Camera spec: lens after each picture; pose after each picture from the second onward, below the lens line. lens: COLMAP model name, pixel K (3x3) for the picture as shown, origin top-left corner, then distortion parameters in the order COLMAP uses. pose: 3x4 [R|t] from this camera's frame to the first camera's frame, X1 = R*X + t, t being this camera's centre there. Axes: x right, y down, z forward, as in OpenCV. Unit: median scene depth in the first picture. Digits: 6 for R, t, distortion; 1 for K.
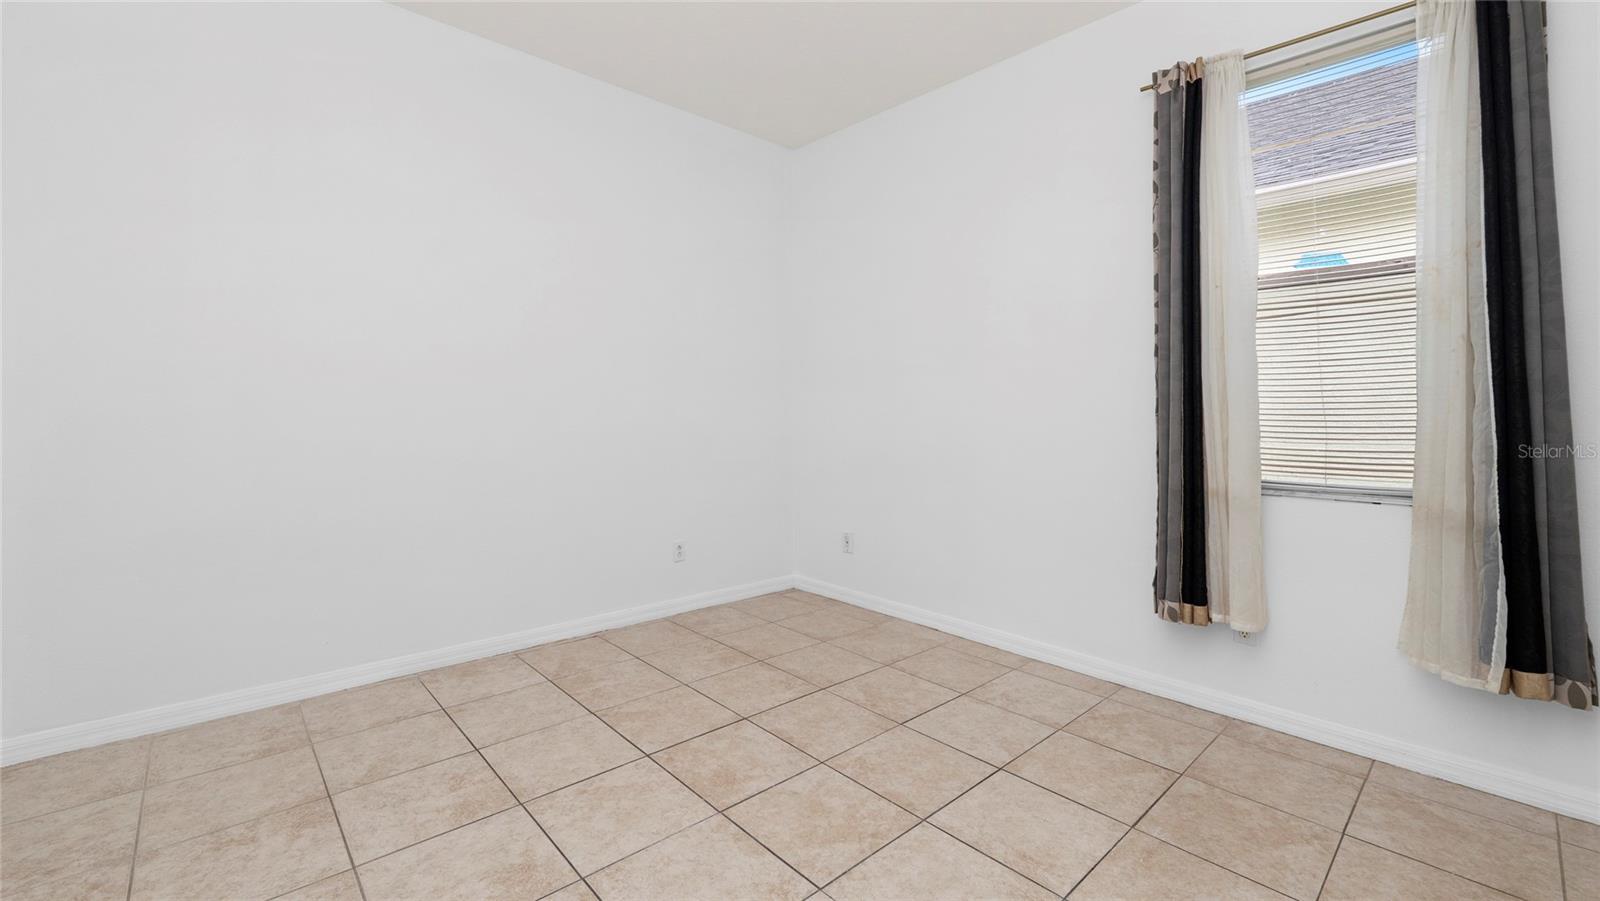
lens RADIAL K [[665.1, 0, 790.1], [0, 665.1, 416.0], [0, 0, 1]] dist [-0.007118, -0.000227]
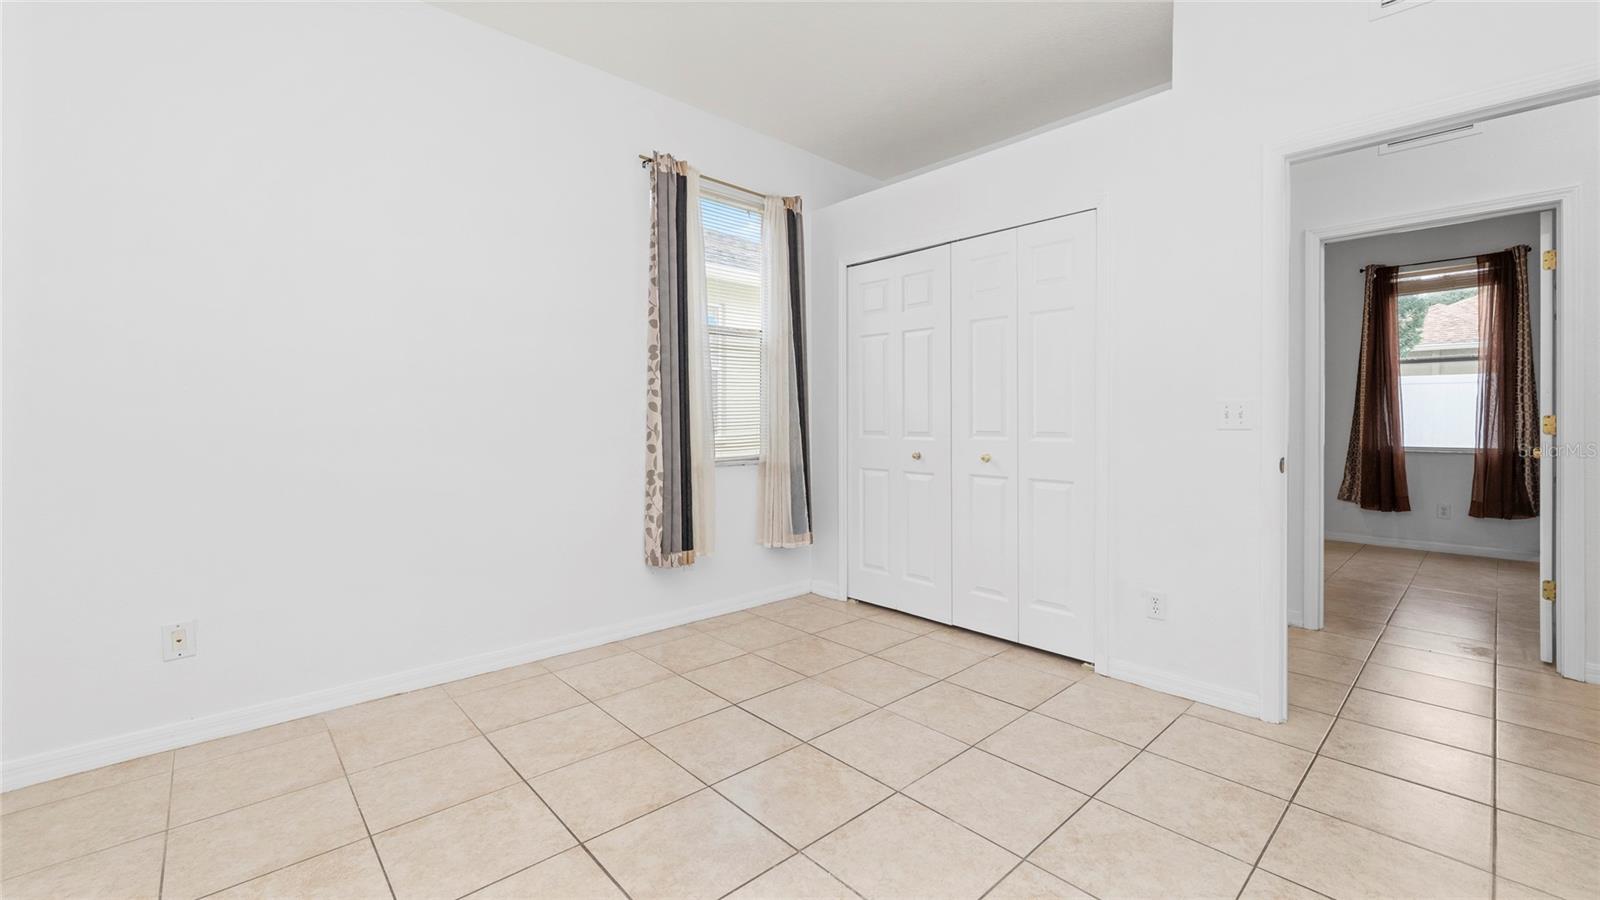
lens RADIAL K [[653.2, 0, 796.9], [0, 653.2, 419.4], [0, 0, 1]] dist [-0.008874, 0.000405]
pose [[-0.007848, -0.012968, 0.999885, -0.856665], [0.004197, 0.999907, 0.013001, -0.011945], [-0.999960, 0.004299, -0.007793, 0.862518]]
